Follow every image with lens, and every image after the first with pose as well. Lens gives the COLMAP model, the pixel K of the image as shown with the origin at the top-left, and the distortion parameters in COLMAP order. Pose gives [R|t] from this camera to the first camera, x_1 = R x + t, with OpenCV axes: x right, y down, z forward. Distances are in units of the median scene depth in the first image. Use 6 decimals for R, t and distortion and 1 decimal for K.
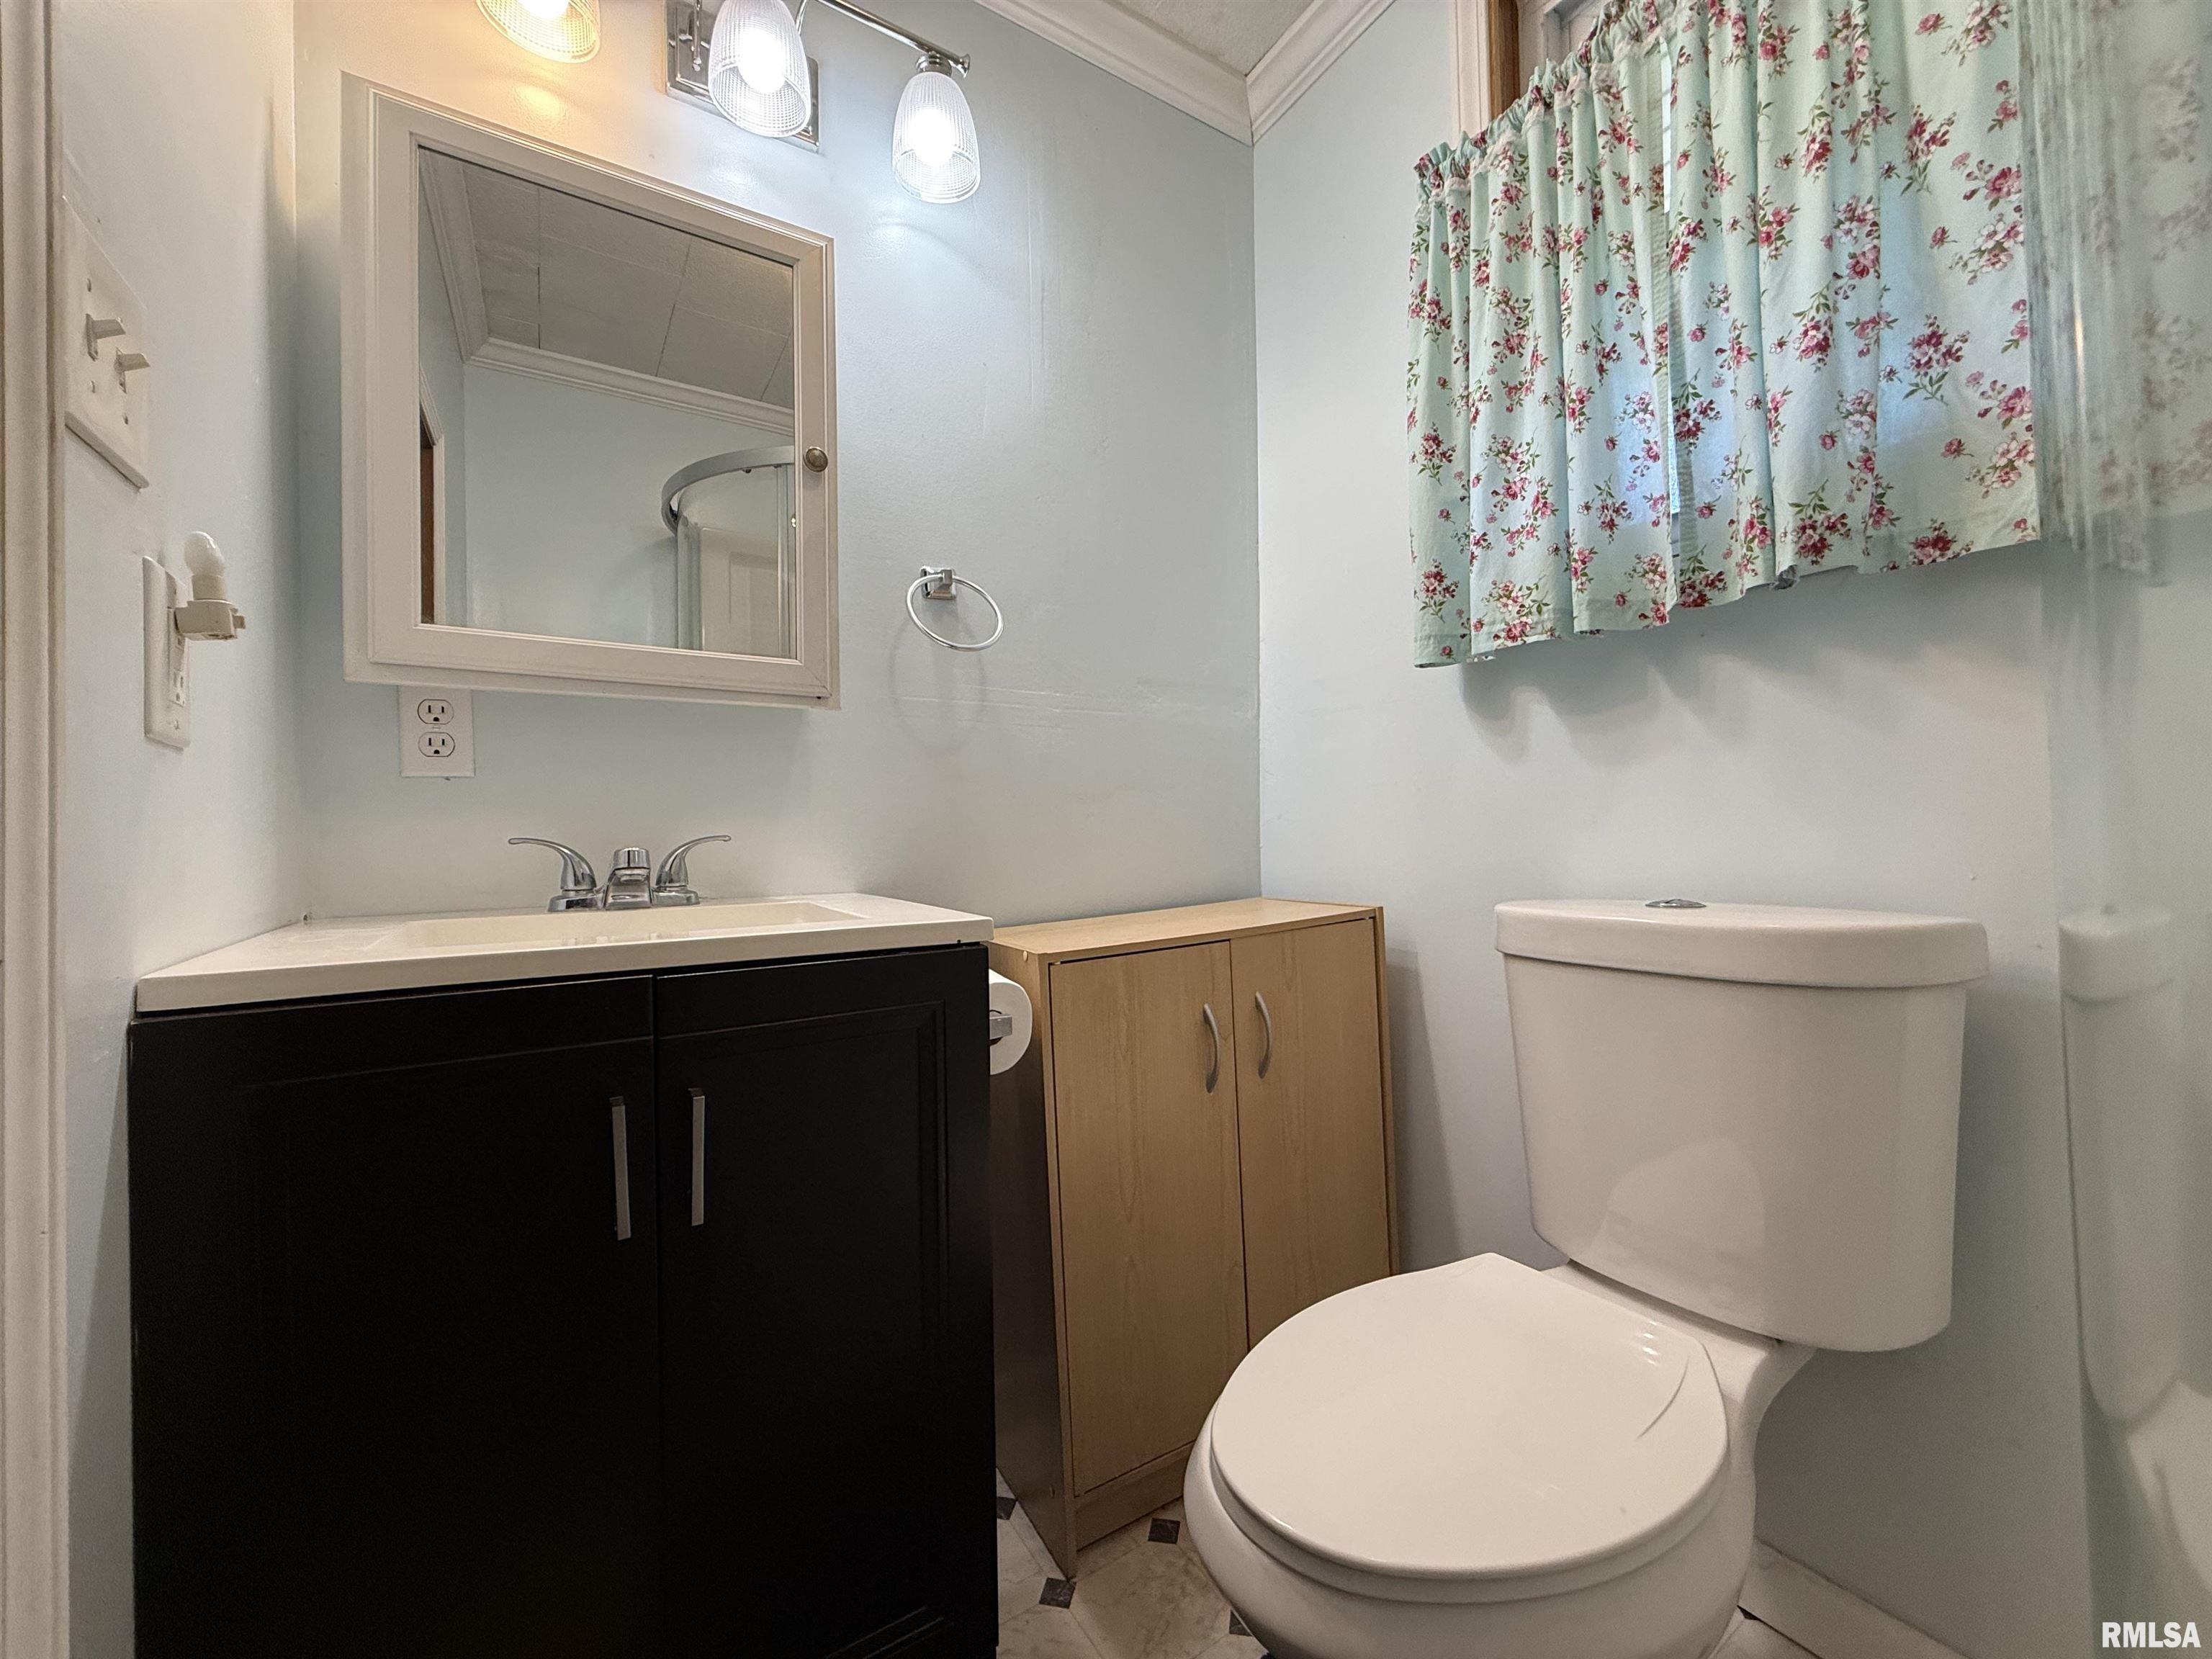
lens RADIAL K [[885.1, 0, 1102.6], [0, 885.1, 825.1], [0, 0, 1]] dist [0.003954, -0.000128]
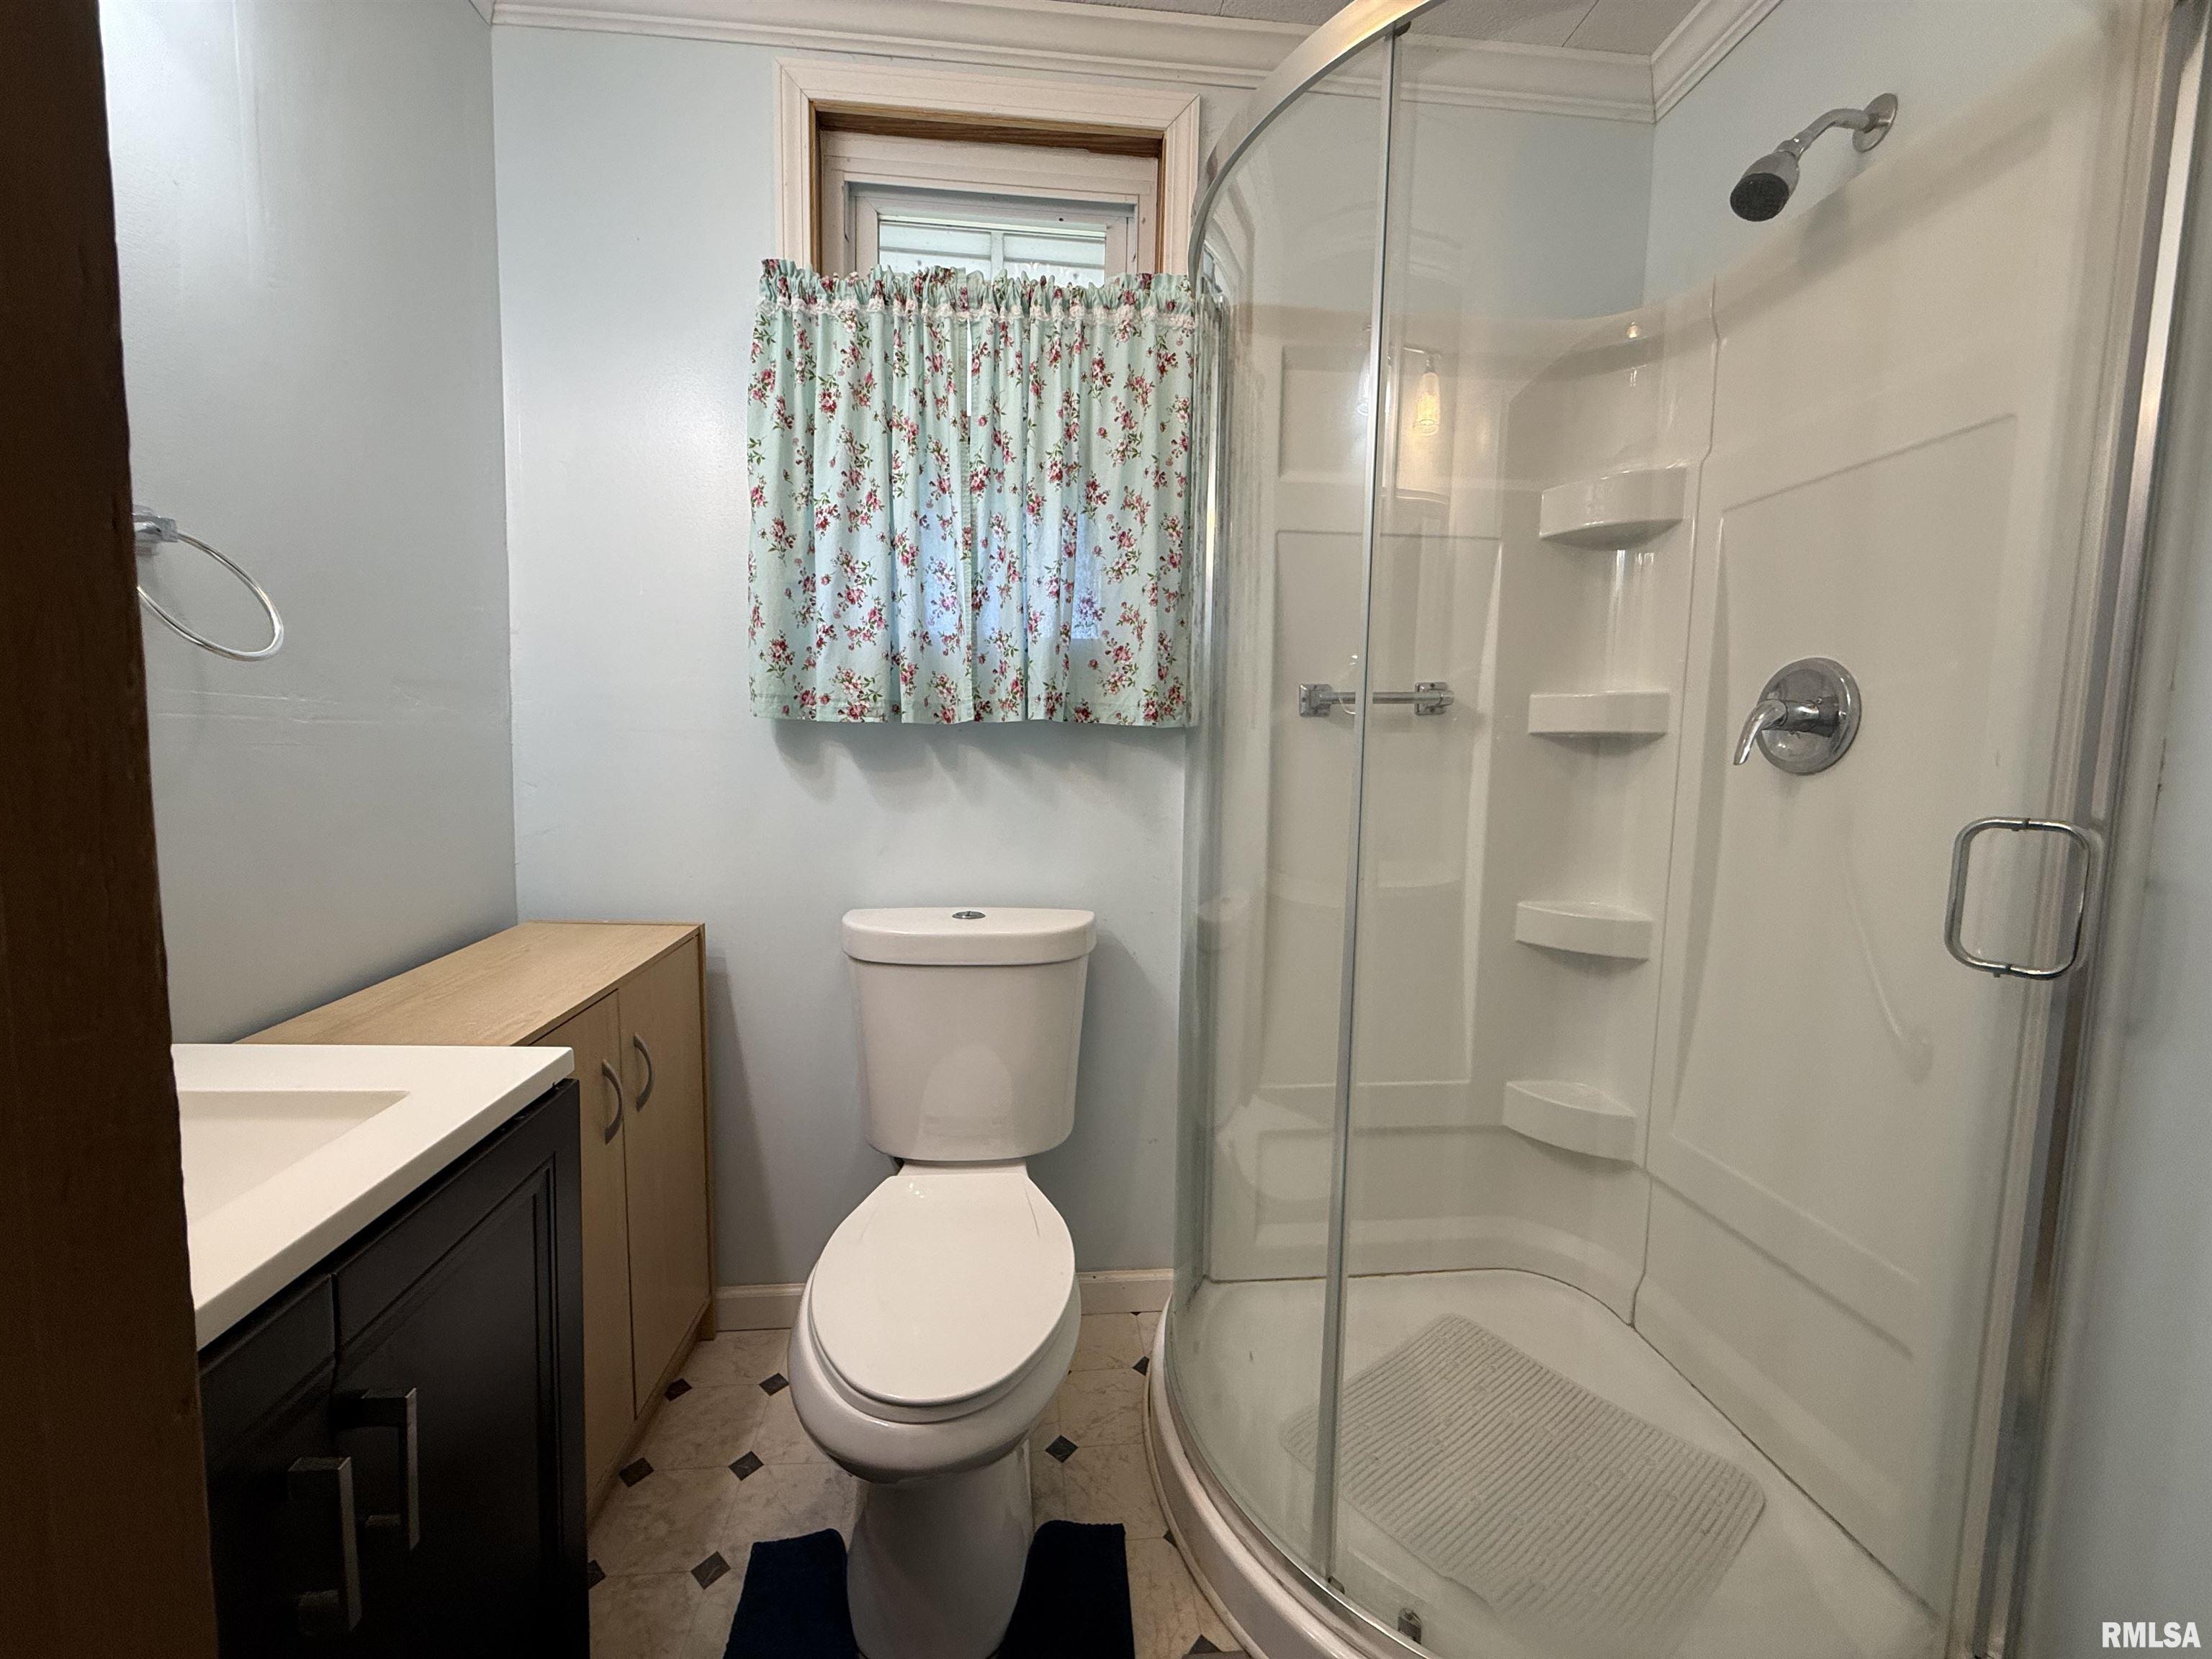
lens RADIAL K [[885.1, 0, 1096.7], [0, 885.1, 821.5], [0, 0, 1]] dist [0.003954, -0.000128]
pose [[0.448216, -0.051518, 0.892439, -0.562695], [-0.049873, 0.995342, 0.082506, -0.189406], [-0.892533, -0.081489, 0.443559, 0.101472]]
